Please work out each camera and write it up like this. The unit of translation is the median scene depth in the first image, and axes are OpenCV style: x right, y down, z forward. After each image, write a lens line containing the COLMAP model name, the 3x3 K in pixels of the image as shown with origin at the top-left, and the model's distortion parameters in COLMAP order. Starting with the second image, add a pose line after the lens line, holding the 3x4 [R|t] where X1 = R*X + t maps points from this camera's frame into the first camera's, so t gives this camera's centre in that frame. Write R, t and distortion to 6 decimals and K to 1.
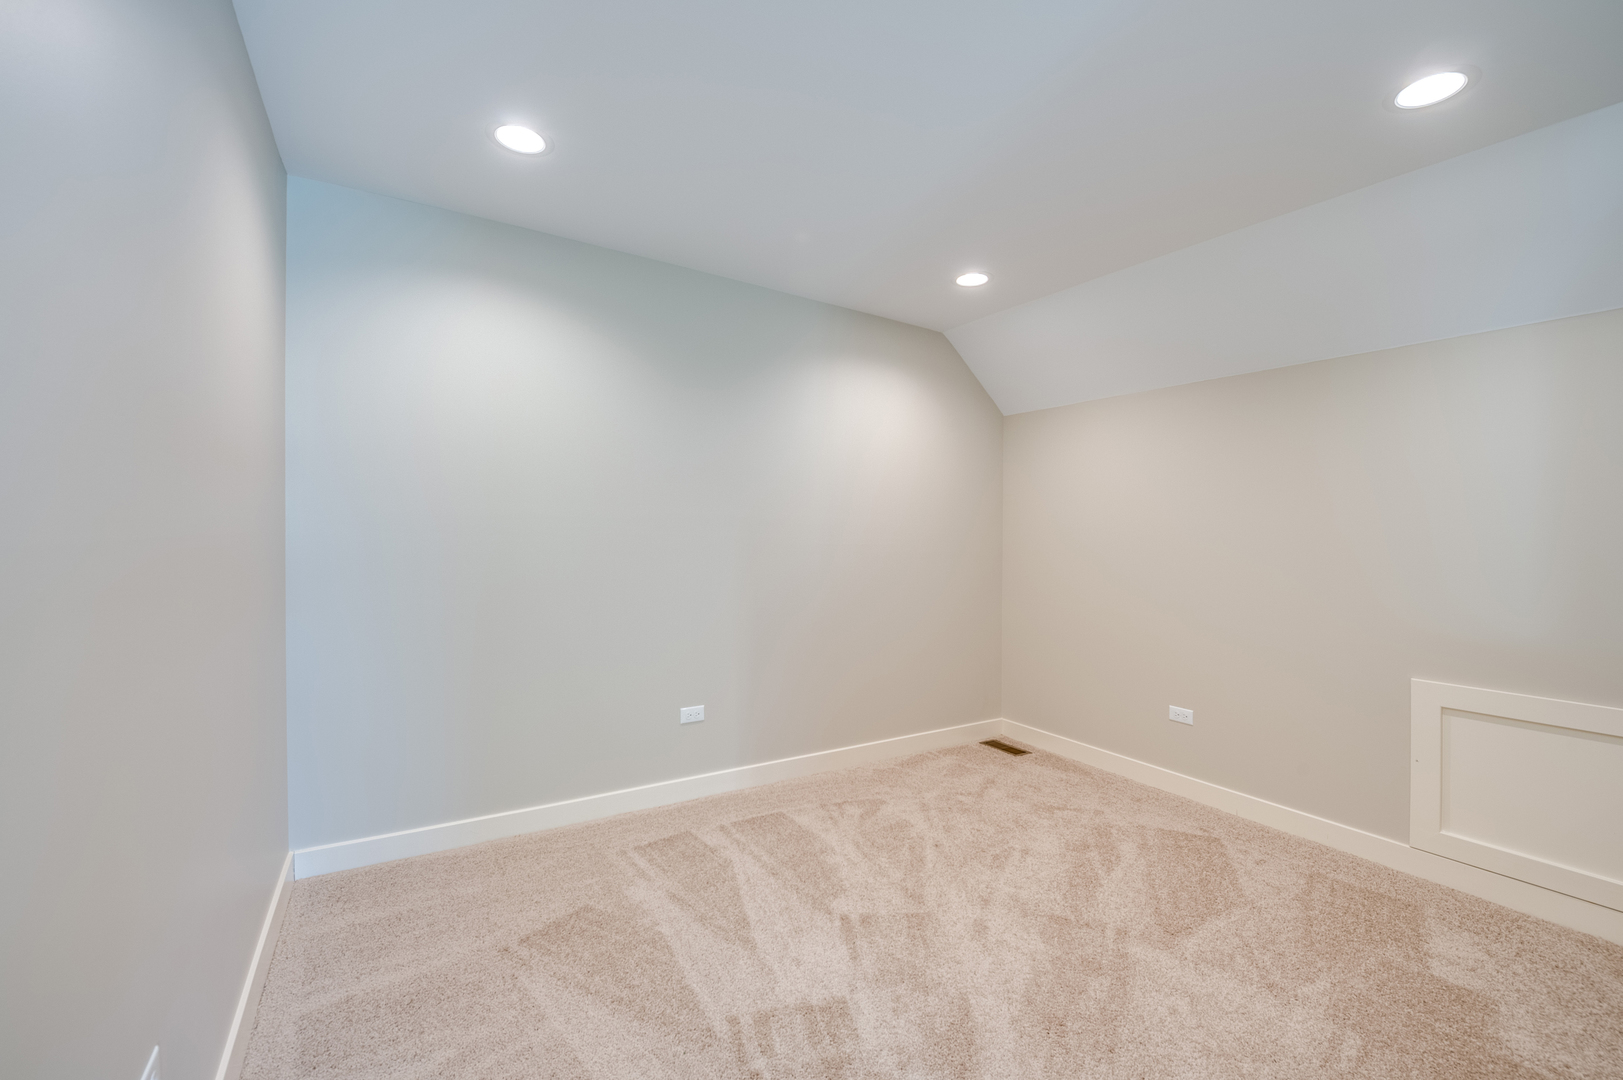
lens RADIAL K [[653.6, 0, 808.9], [0, 653.6, 540.0], [0, 0, 1]] dist [-0.021795, -0.000061]
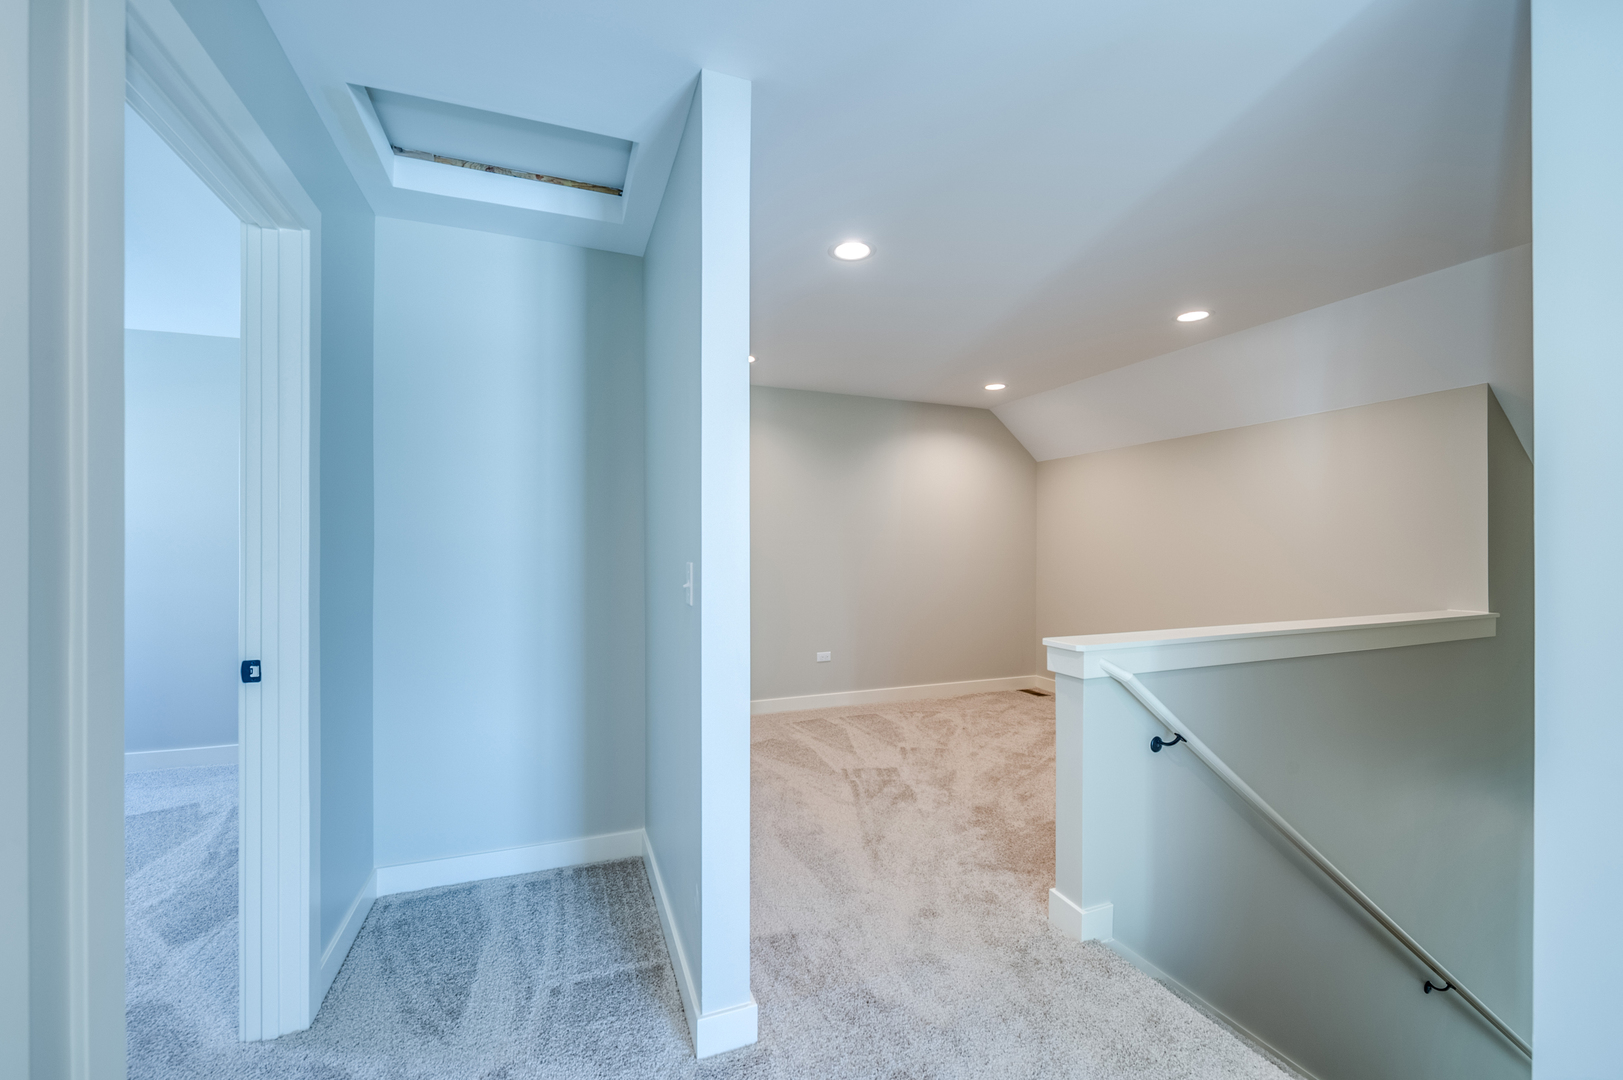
lens RADIAL K [[653.6, 0, 808.9], [0, 653.6, 540.0], [0, 0, 1]] dist [-0.021795, -0.000061]
pose [[0.982201, -0.021035, -0.186653, 0.131362], [0.016953, 0.999582, -0.023439, 0.003188], [0.187068, 0.019858, 0.982146, -0.820638]]
